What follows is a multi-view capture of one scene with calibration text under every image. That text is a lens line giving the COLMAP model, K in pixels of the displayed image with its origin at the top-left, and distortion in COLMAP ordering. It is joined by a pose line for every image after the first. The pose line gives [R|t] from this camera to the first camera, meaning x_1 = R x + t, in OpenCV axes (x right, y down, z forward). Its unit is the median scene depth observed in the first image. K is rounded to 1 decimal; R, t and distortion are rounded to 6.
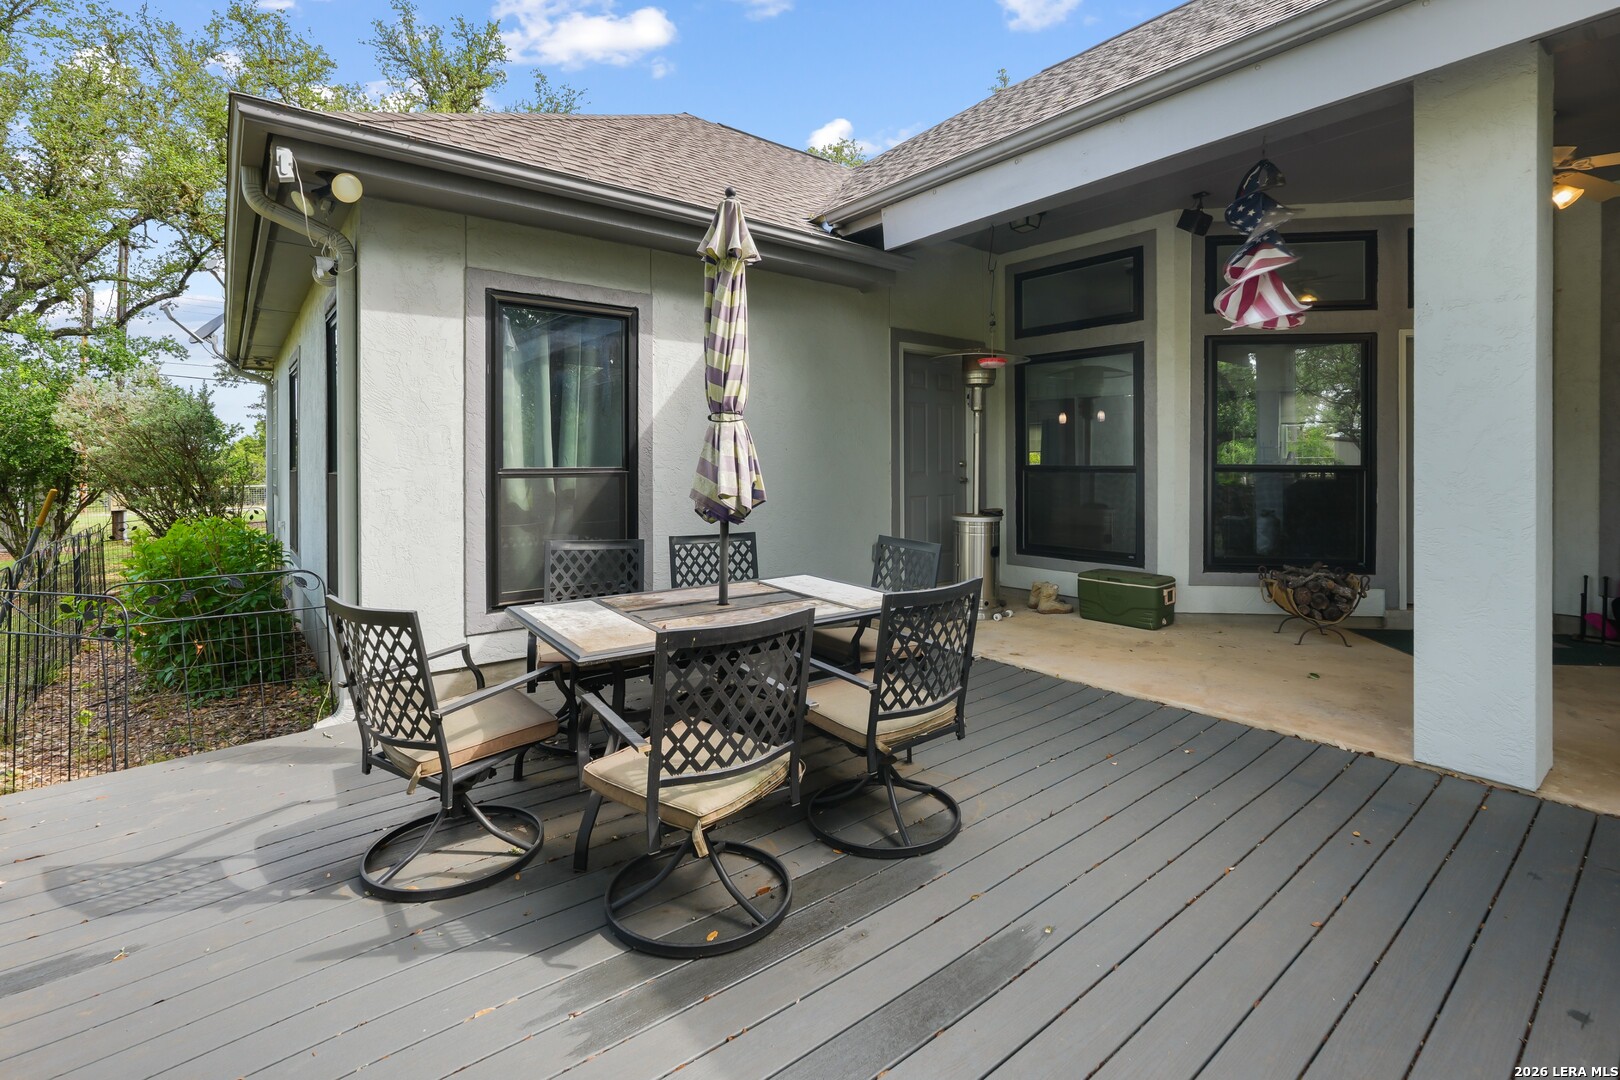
lens RADIAL K [[738.4, 0, 763.4], [0, 738.4, 468.3], [0, 0, 1]] dist [-0.006957, 0.003579]
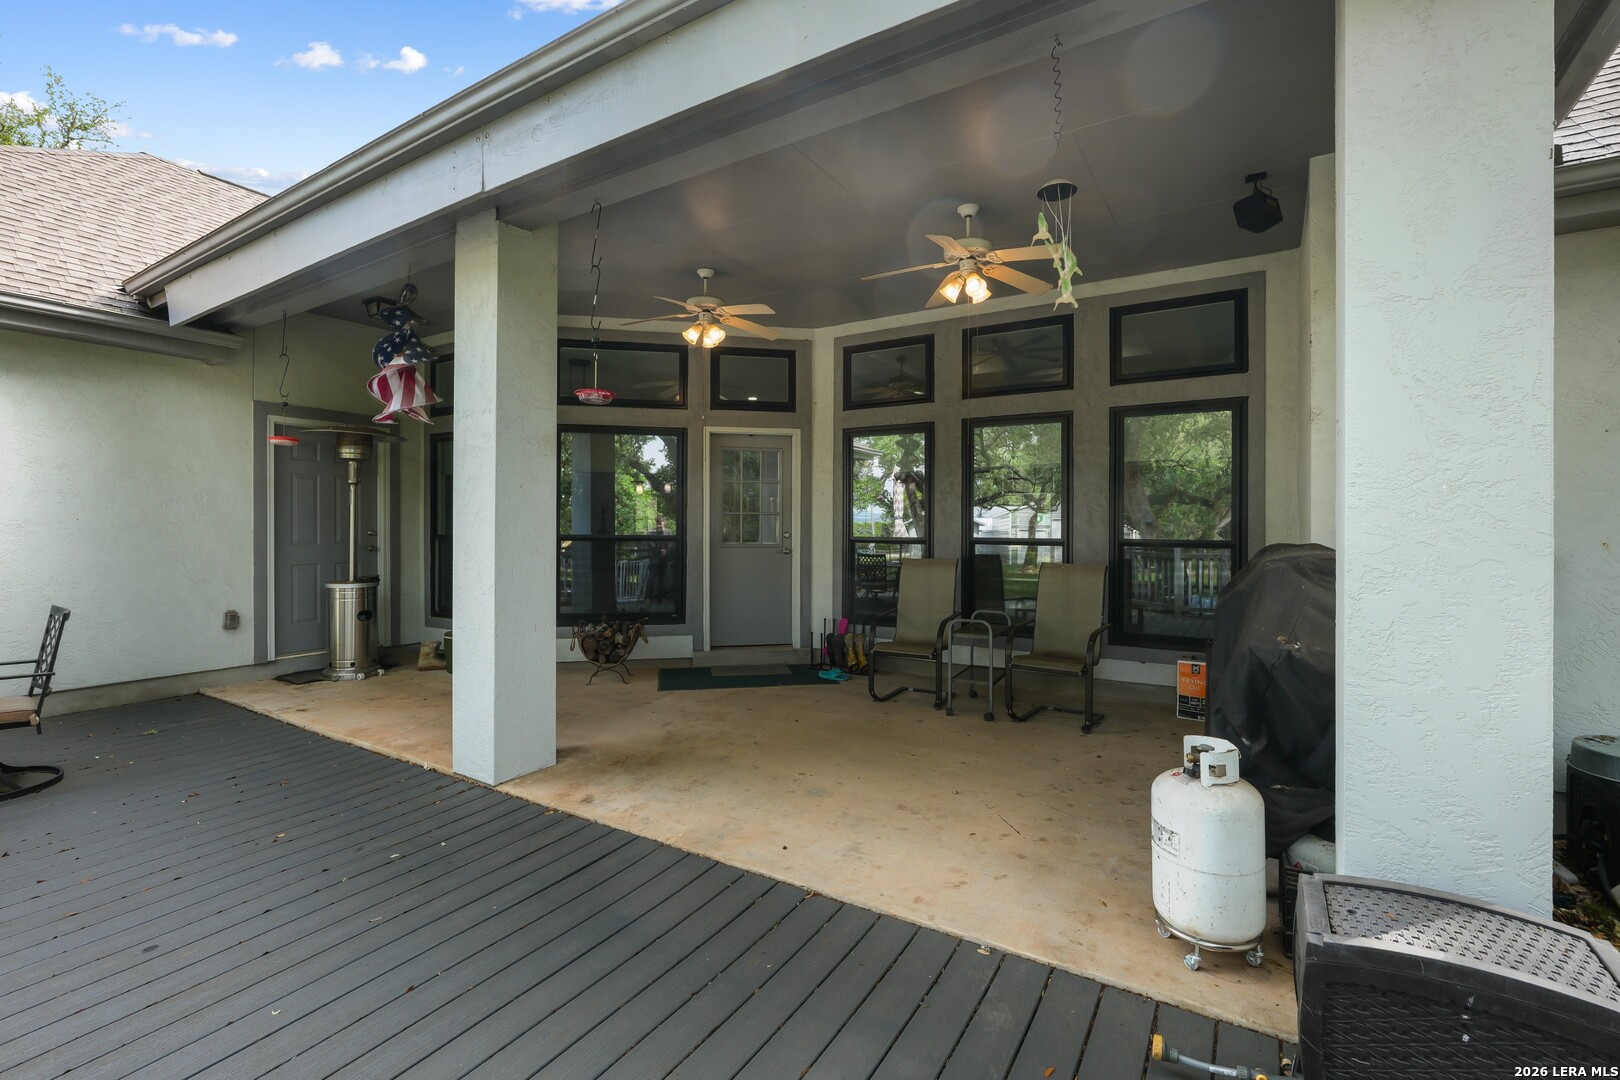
lens RADIAL K [[738.4, 0, 809.9], [0, 738.4, 536.3], [0, 0, 1]] dist [-0.006957, 0.003579]
pose [[0.945764, -0.001507, 0.324852, 0.621701], [-0.001889, 0.999947, 0.010137, -0.015492], [-0.324850, -0.010200, 0.945710, -0.237333]]
